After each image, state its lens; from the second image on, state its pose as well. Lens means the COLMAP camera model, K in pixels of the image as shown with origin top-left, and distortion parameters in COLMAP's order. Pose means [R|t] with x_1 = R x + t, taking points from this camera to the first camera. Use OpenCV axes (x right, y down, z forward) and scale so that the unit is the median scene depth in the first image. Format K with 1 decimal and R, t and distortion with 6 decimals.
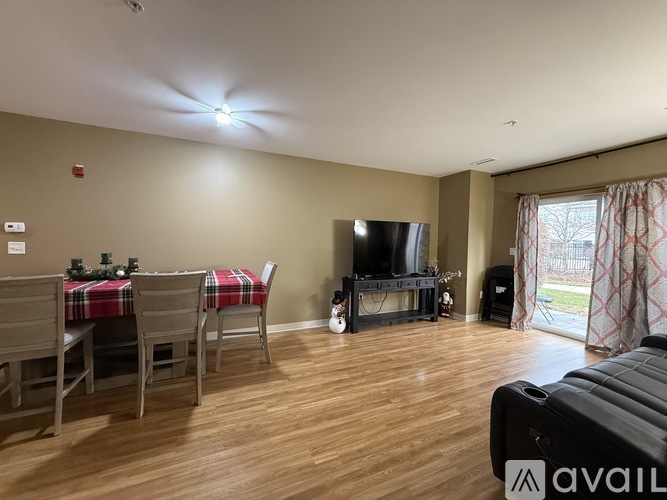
lens RADIAL K [[269.0, 0, 333.8], [0, 269.0, 249.8], [0, 0, 1]] dist [0.000662, 0.000530]
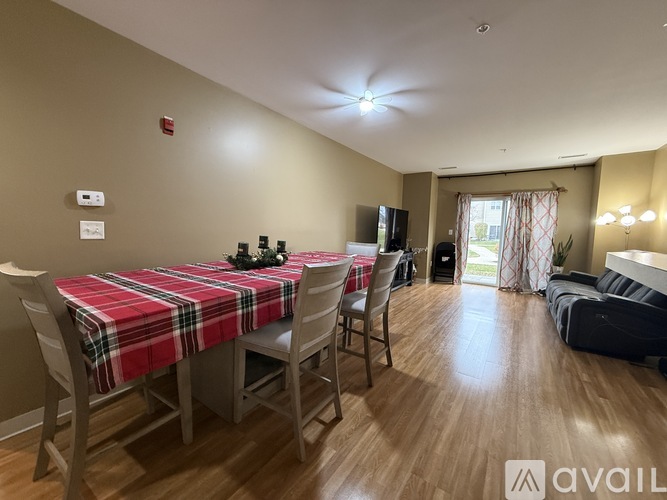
lens RADIAL K [[269.0, 0, 332.1], [0, 269.0, 249.6], [0, 0, 1]] dist [0.000662, 0.000530]
pose [[0.858539, -0.038479, 0.511302, -0.877776], [0.005190, 0.997781, 0.066376, 0.000085], [-0.512722, -0.054333, 0.856834, 0.112330]]
